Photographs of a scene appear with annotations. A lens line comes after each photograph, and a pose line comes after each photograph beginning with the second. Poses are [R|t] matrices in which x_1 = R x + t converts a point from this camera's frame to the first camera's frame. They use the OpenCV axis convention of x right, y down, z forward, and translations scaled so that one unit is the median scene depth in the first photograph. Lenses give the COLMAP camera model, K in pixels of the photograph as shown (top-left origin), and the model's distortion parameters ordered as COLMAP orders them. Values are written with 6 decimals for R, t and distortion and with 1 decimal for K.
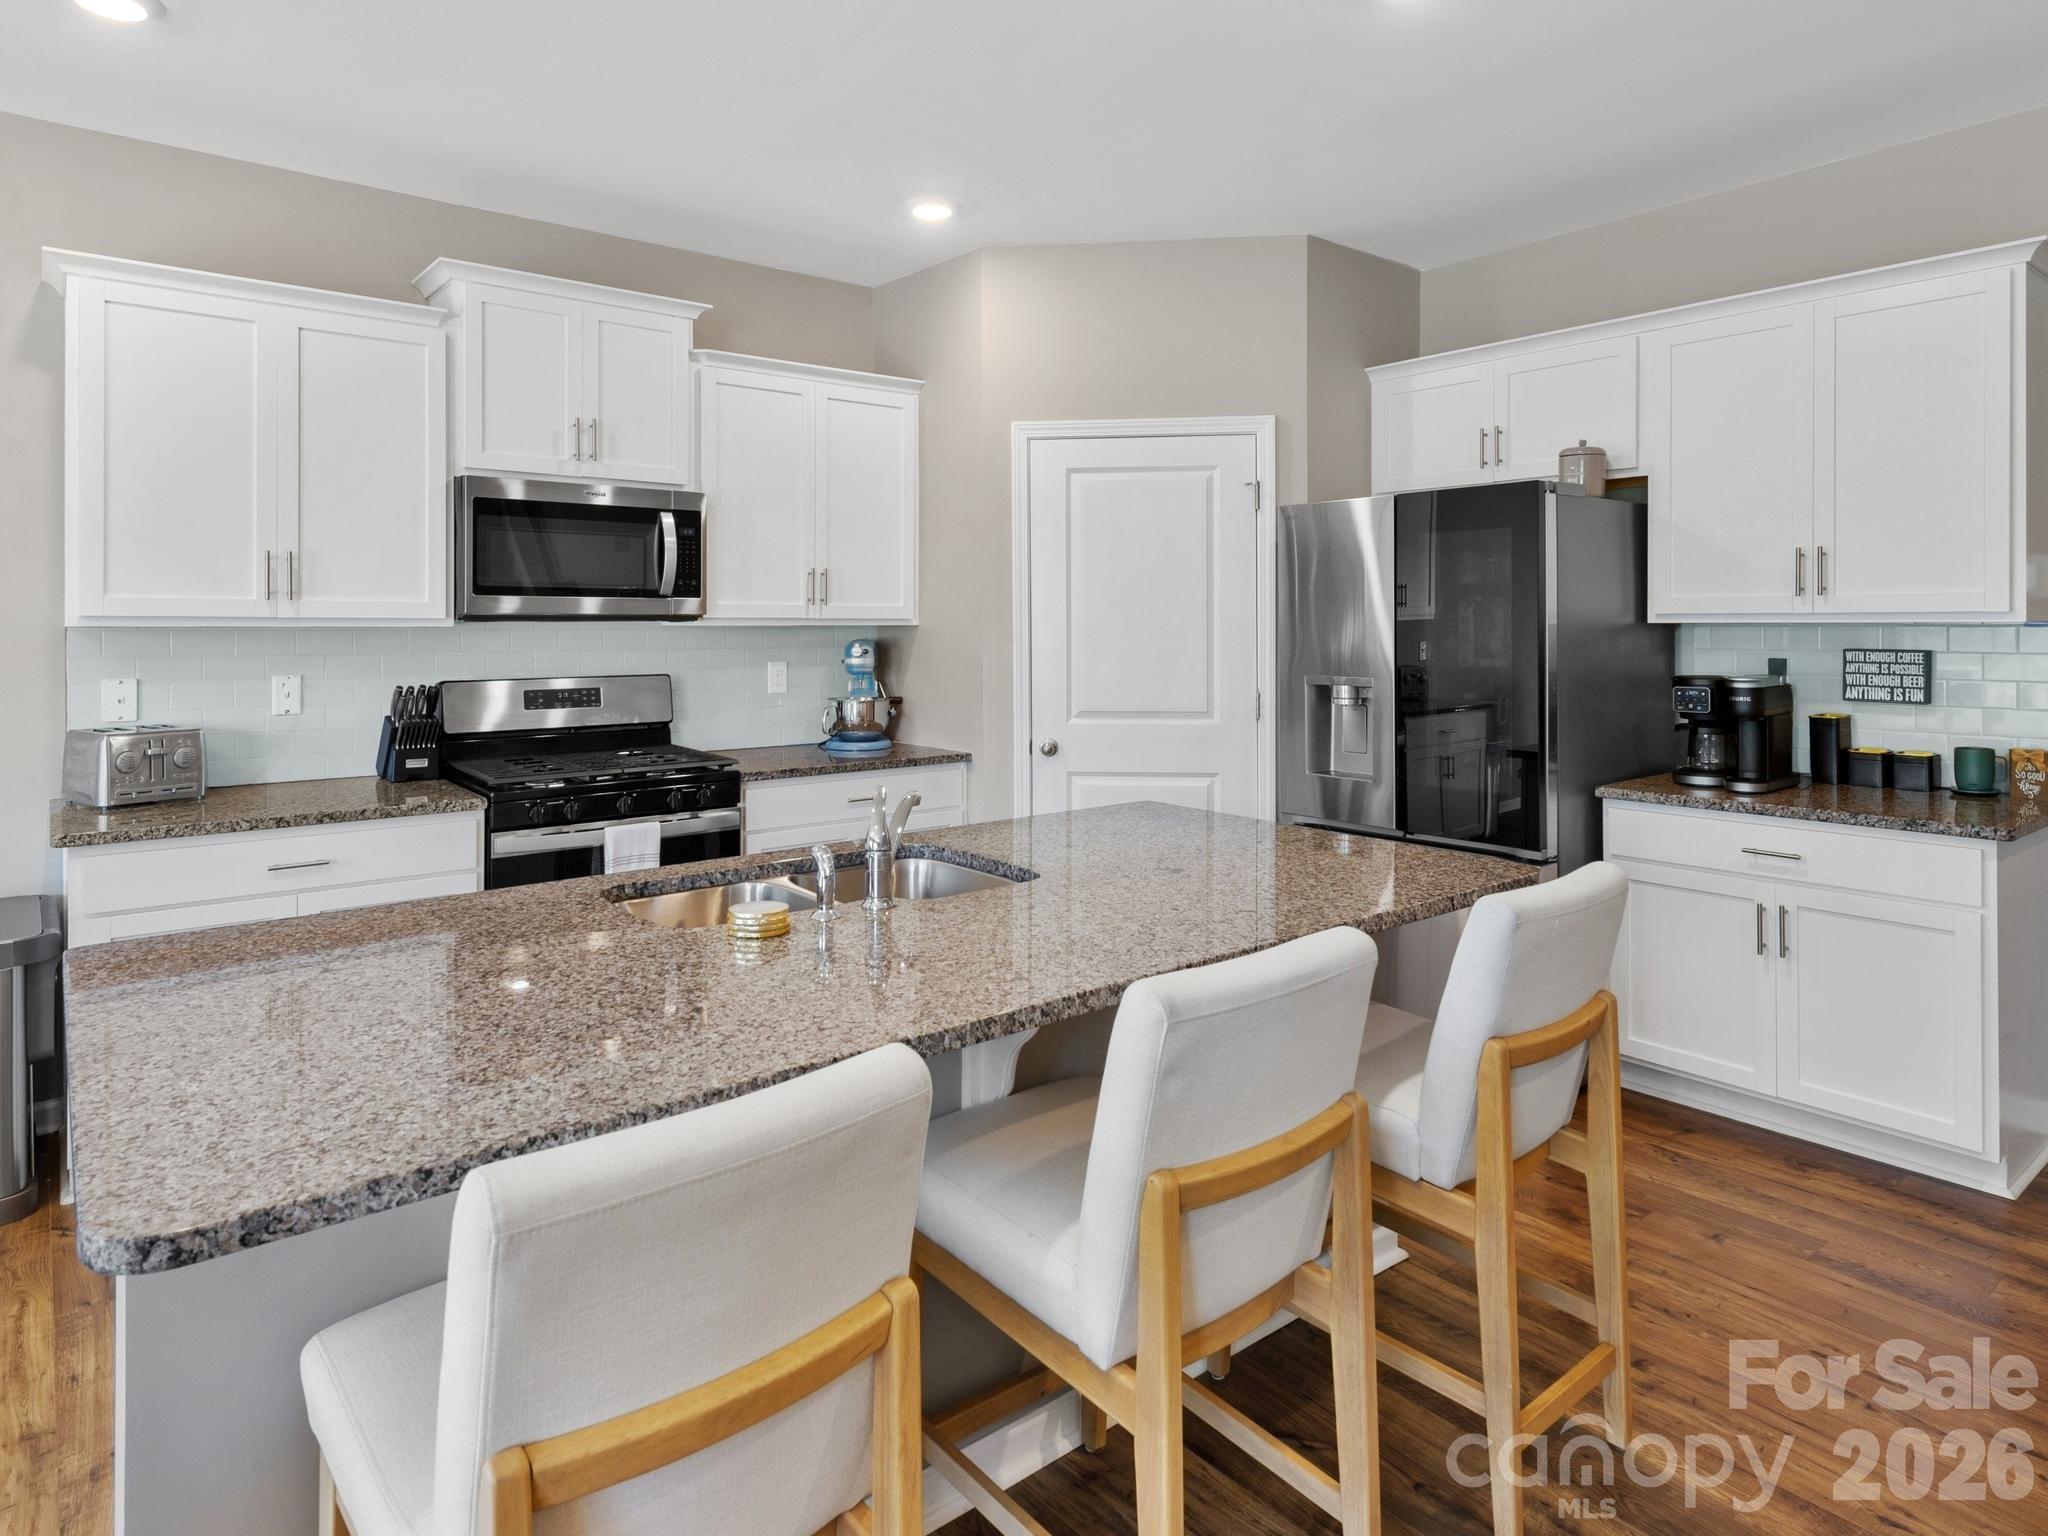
lens RADIAL K [[1211.2, 0, 1032.5], [0, 1211.2, 621.8], [0, 0, 1]] dist [0.007895, -0.000447]
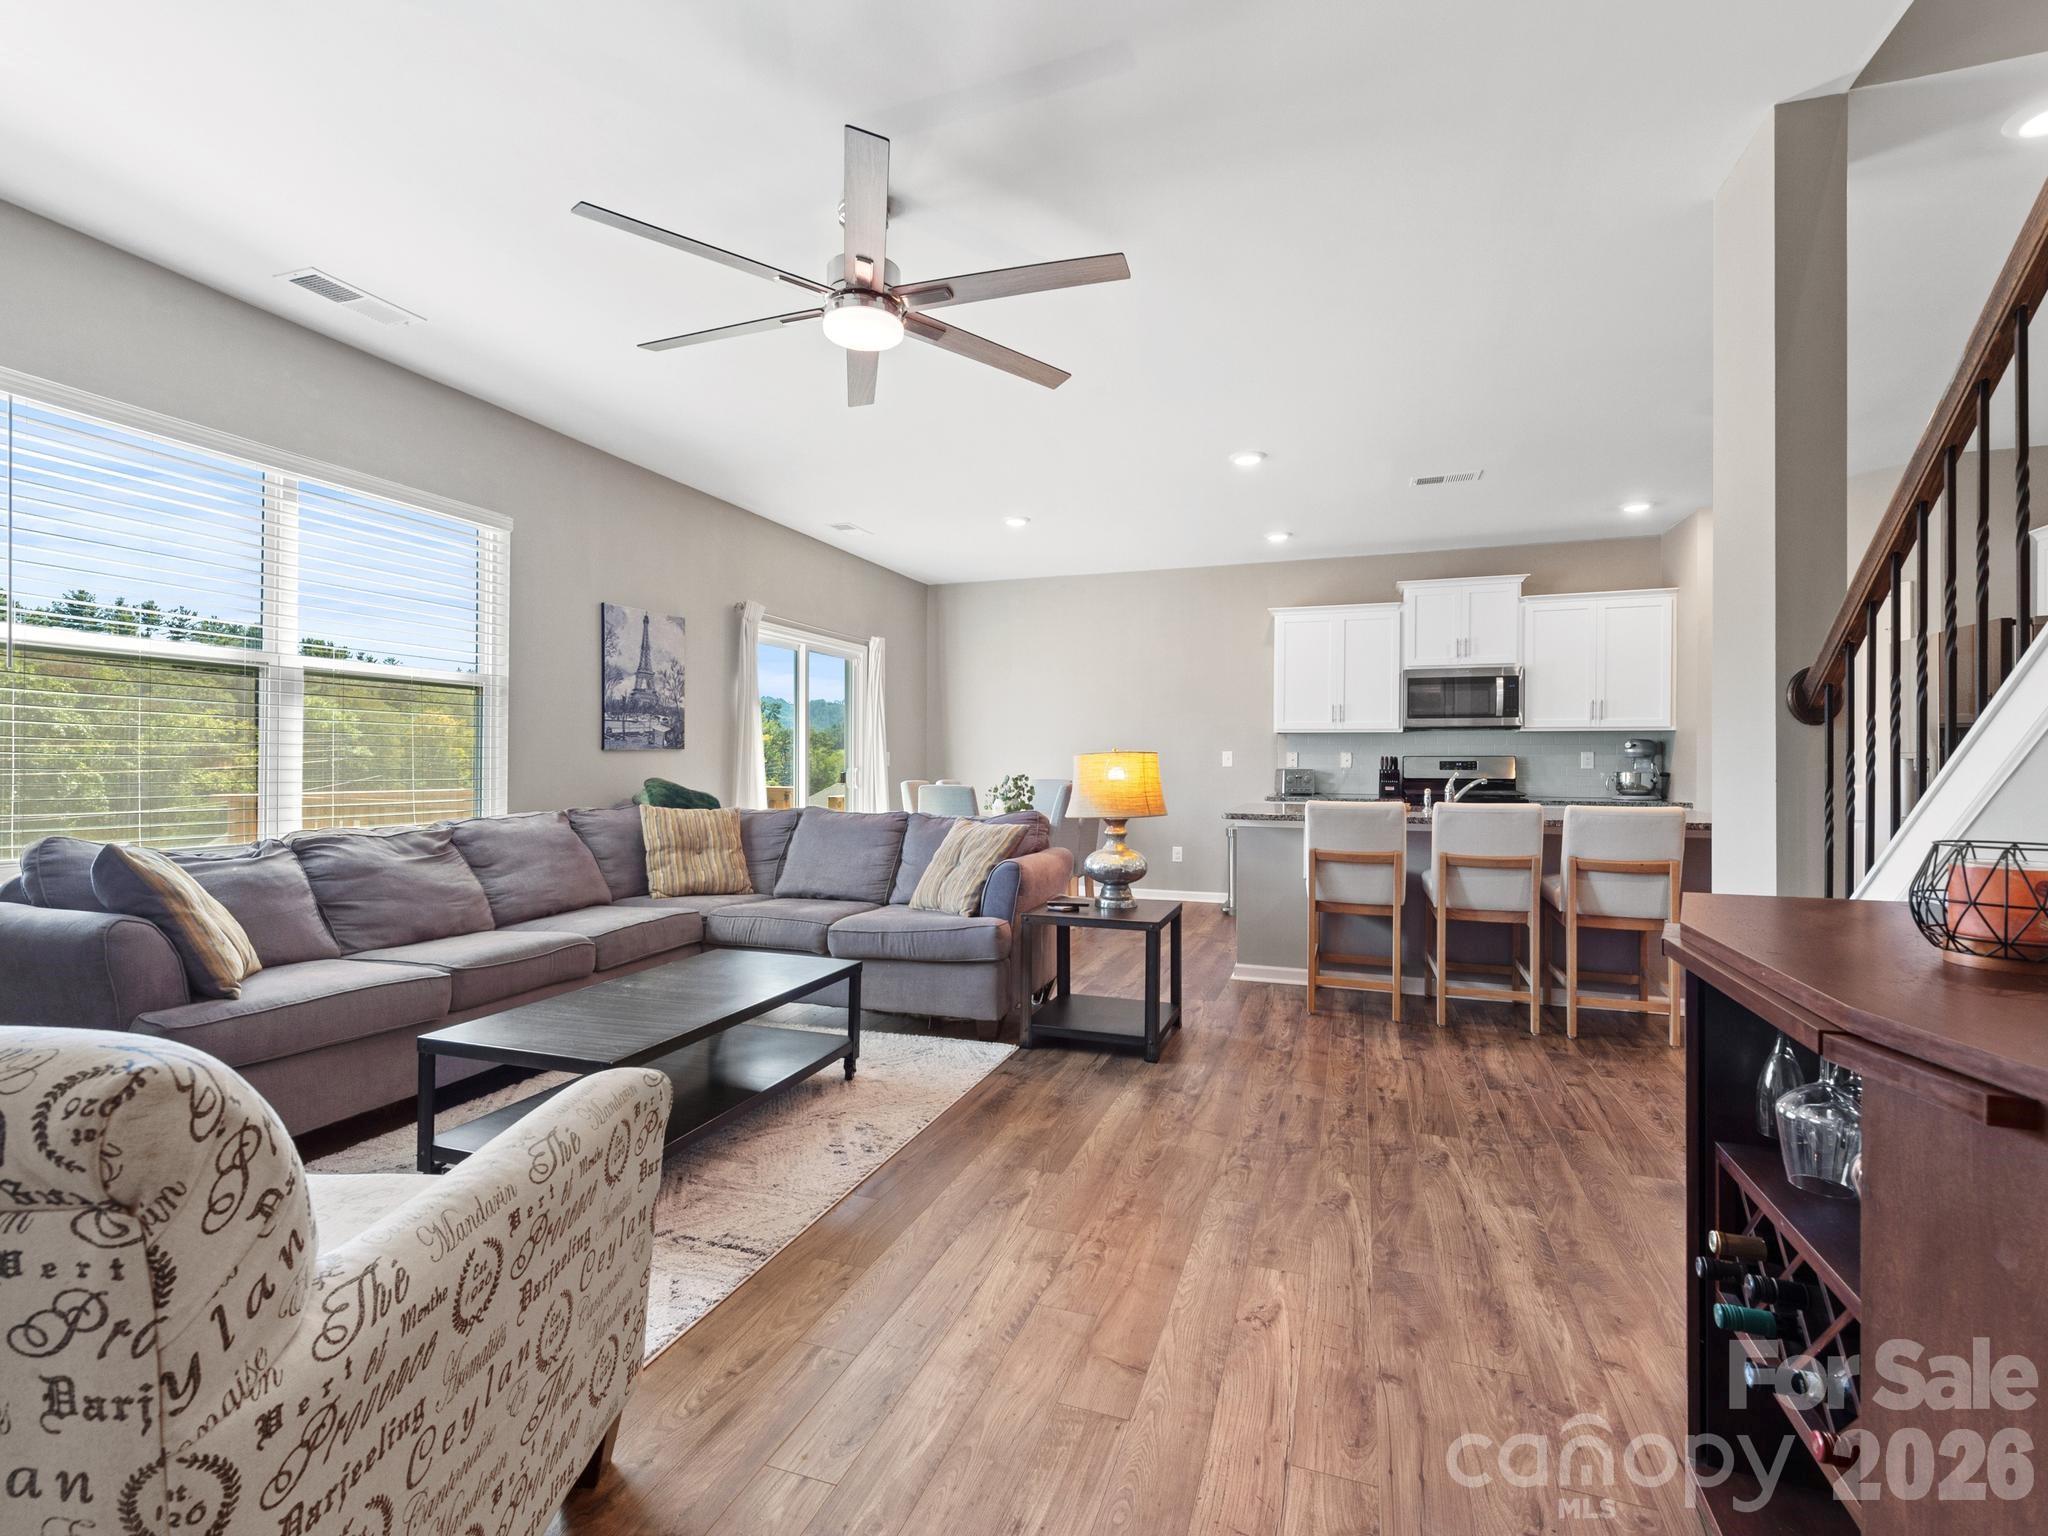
lens RADIAL K [[938.8, 0, 1008.4], [0, 938.8, 765.2], [0, 0, 1]] dist [0.019069, -0.003837]
pose [[0.514351, 0.005366, -0.857563, 0.692911], [-0.005727, 0.999980, 0.002822, 0.065481], [0.857561, 0.003460, 0.514371, -0.608401]]
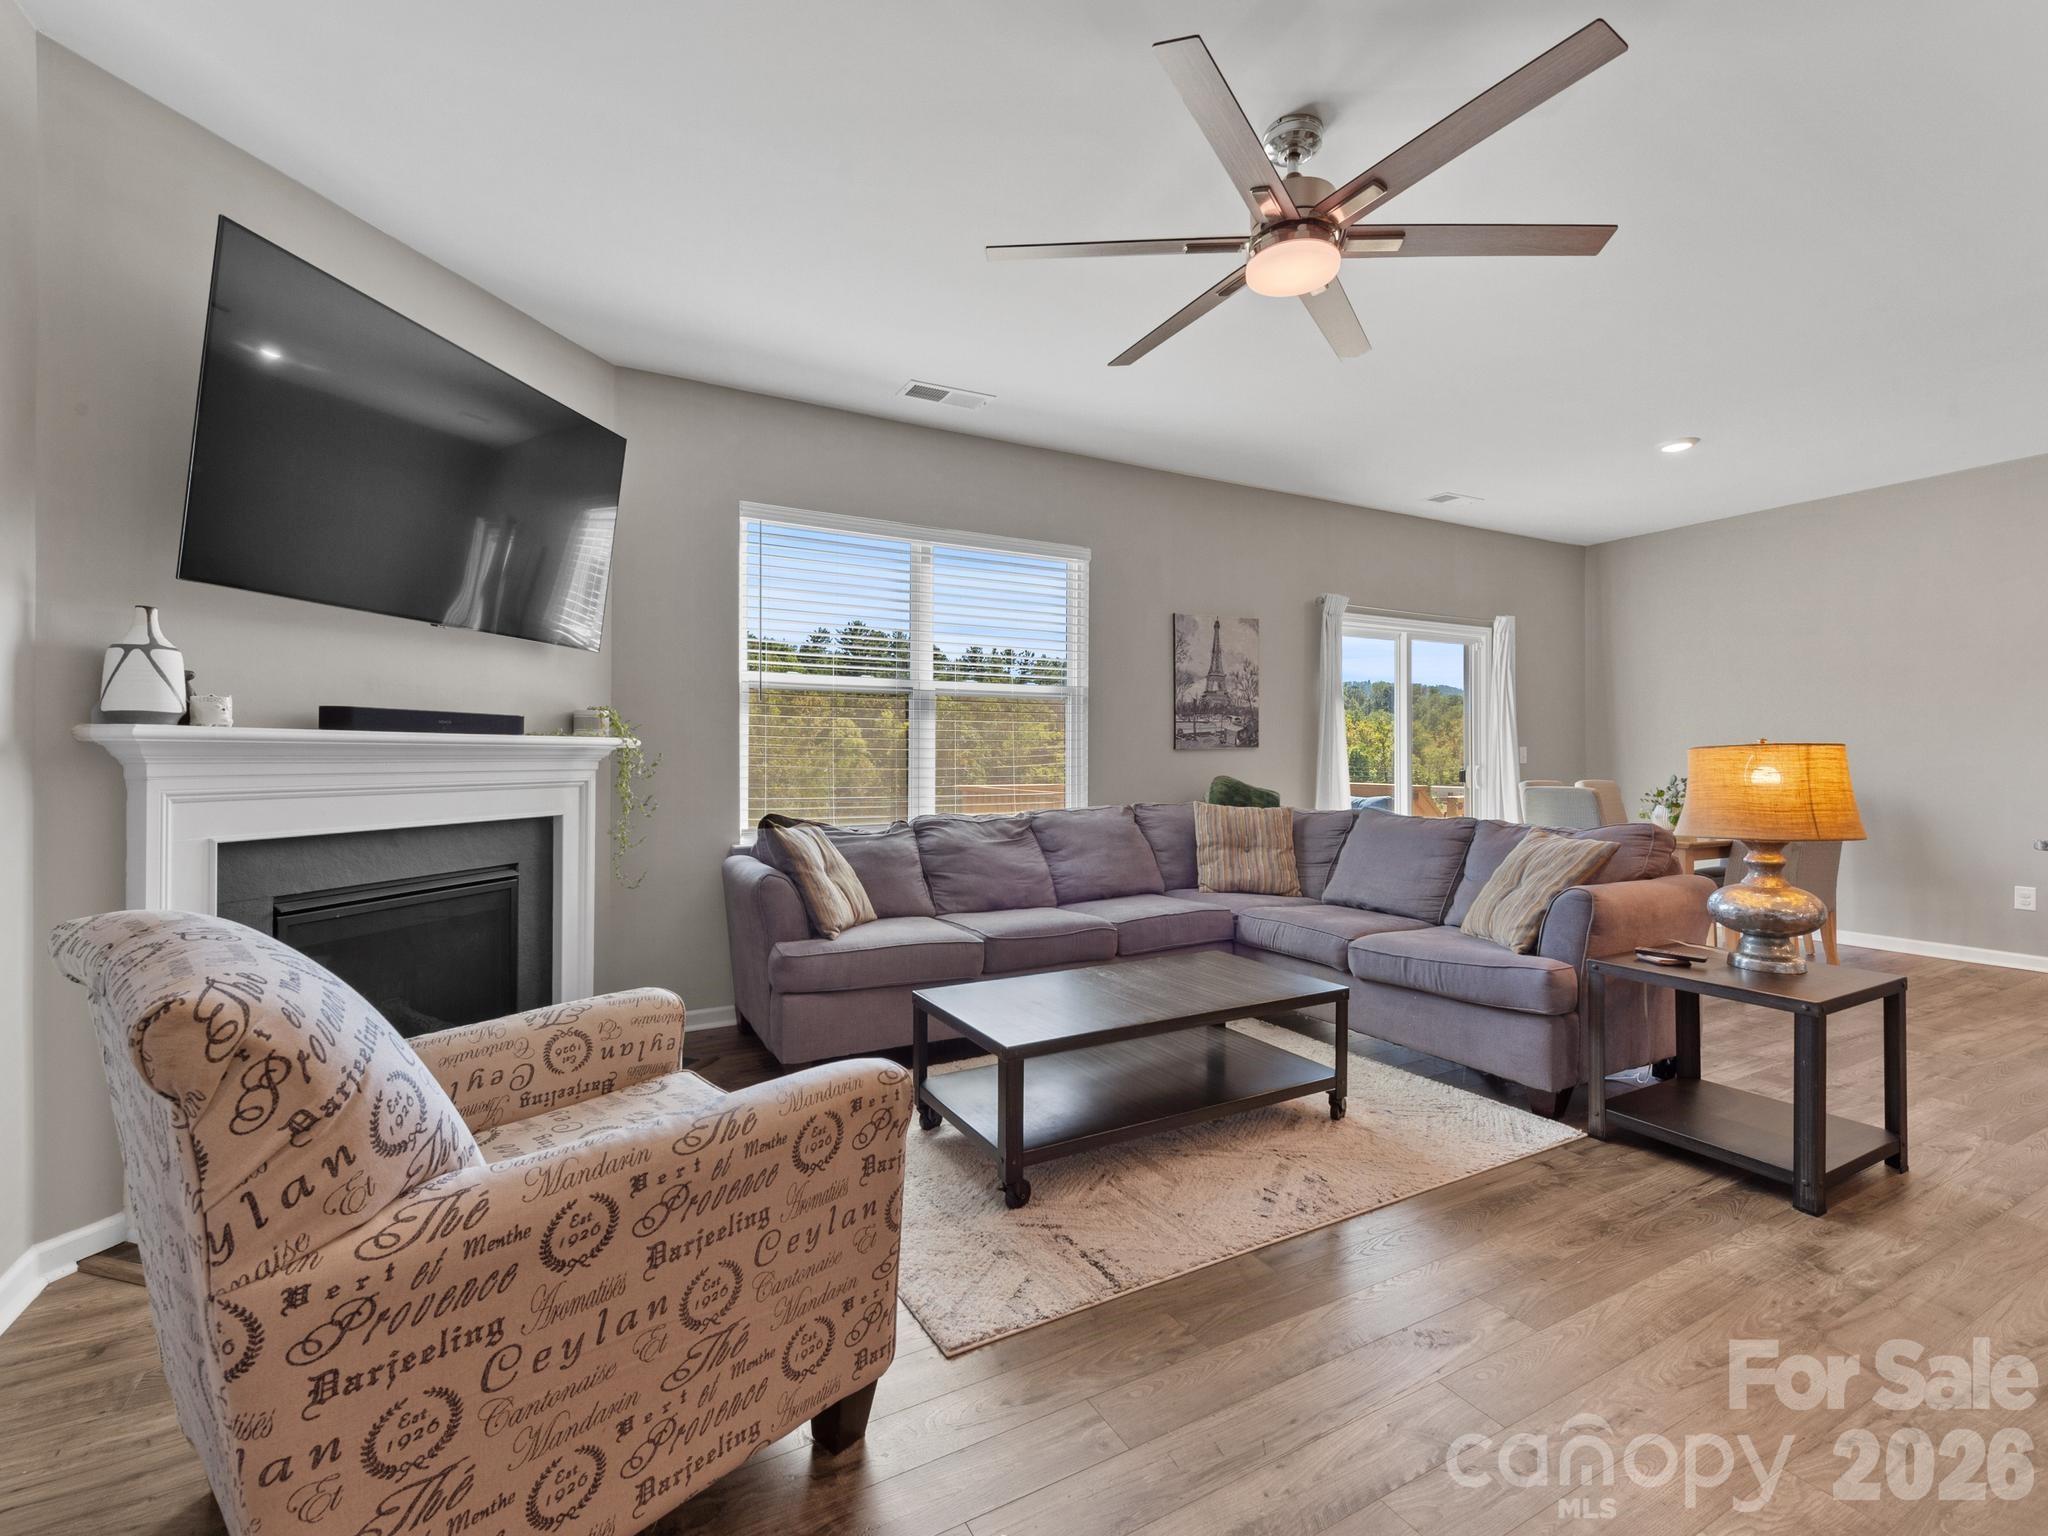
lens RADIAL K [[896.2, 0, 1024.2], [0, 896.2, 755.9], [0, 0, 1]] dist [0.015584, -0.004761]
pose [[-0.176679, -0.001653, -0.984267, 0.643984], [0.000787, 0.999998, -0.001821, 0.063152], [0.984268, -0.001097, -0.176677, -0.408920]]
